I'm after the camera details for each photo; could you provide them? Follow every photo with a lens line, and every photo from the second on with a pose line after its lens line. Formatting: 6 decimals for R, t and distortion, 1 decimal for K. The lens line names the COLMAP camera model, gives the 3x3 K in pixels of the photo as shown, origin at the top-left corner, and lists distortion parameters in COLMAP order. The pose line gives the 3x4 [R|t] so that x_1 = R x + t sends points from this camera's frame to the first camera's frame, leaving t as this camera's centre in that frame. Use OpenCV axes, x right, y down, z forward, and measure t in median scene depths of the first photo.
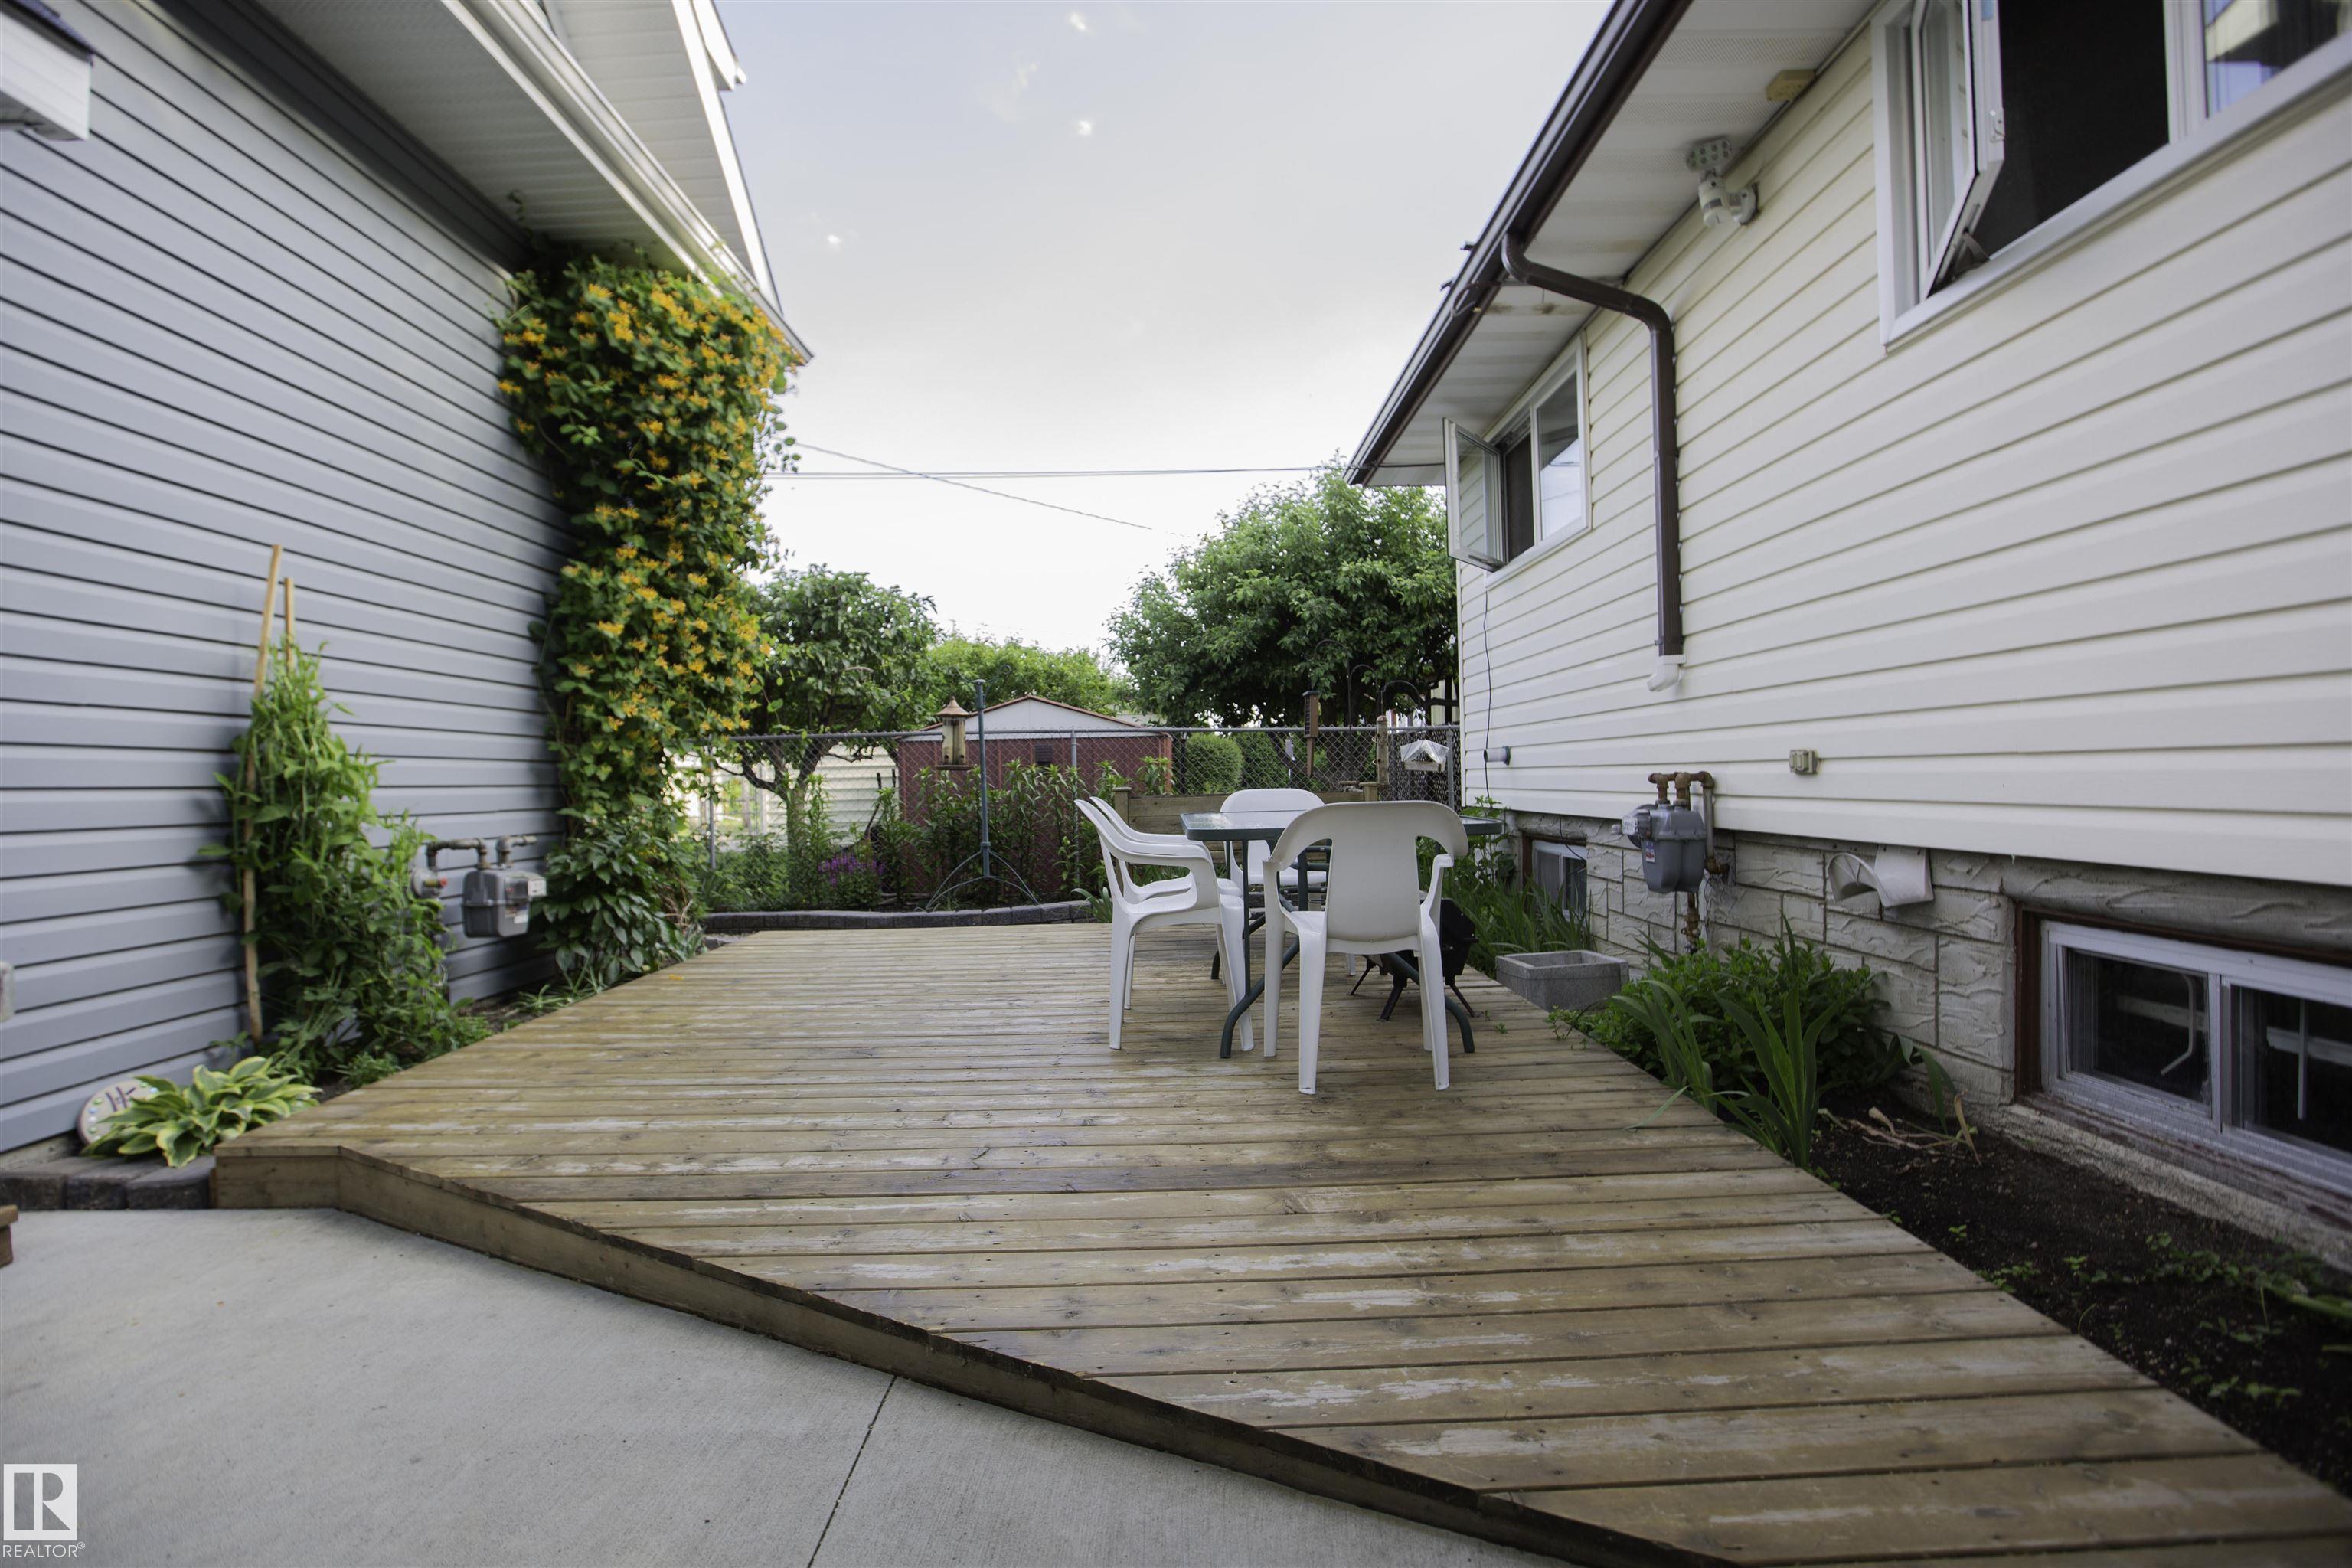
lens RADIAL K [[1096.0, 0, 1198.7], [0, 1096.0, 782.6], [0, 0, 1]] dist [-0.057113, 0.022412]
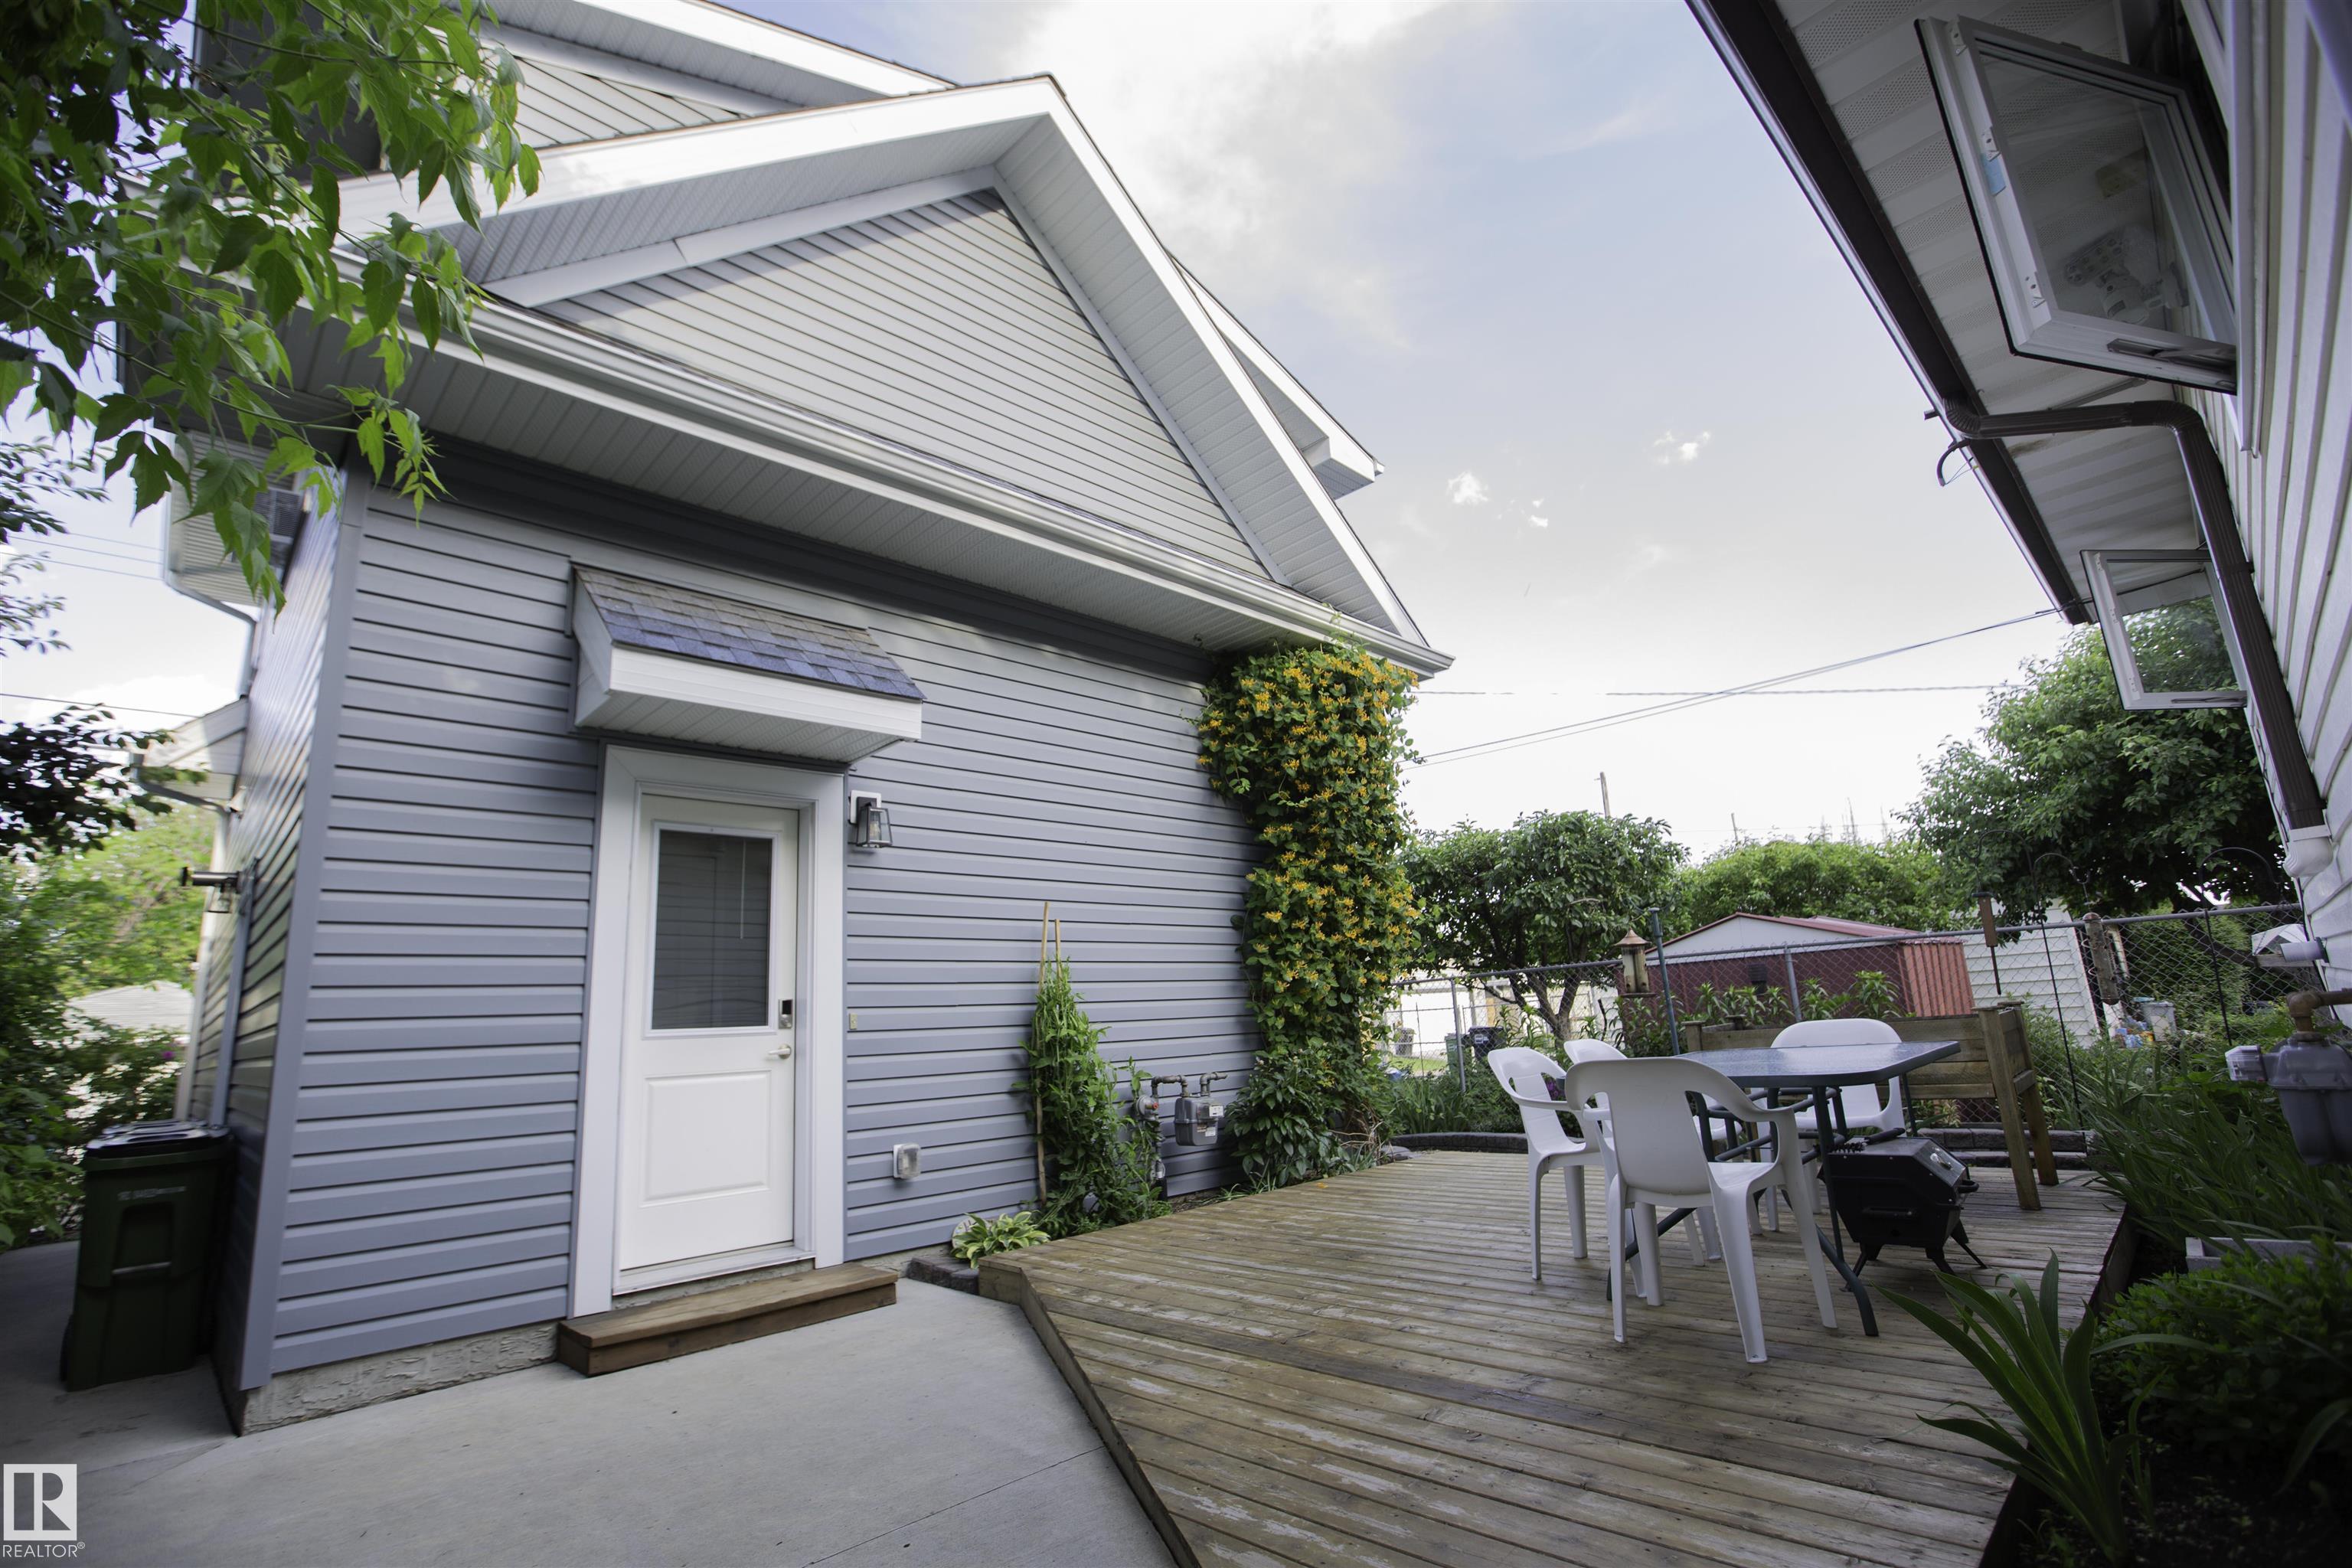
lens RADIAL K [[1096.0, 0, 1198.7], [0, 1096.0, 782.6], [0, 0, 1]] dist [-0.057113, 0.022412]
pose [[0.689047, -0.174701, -0.703345, 0.406719], [0.038579, 0.977976, -0.205121, -0.027939], [0.723690, 0.114204, 0.680611, -0.034316]]
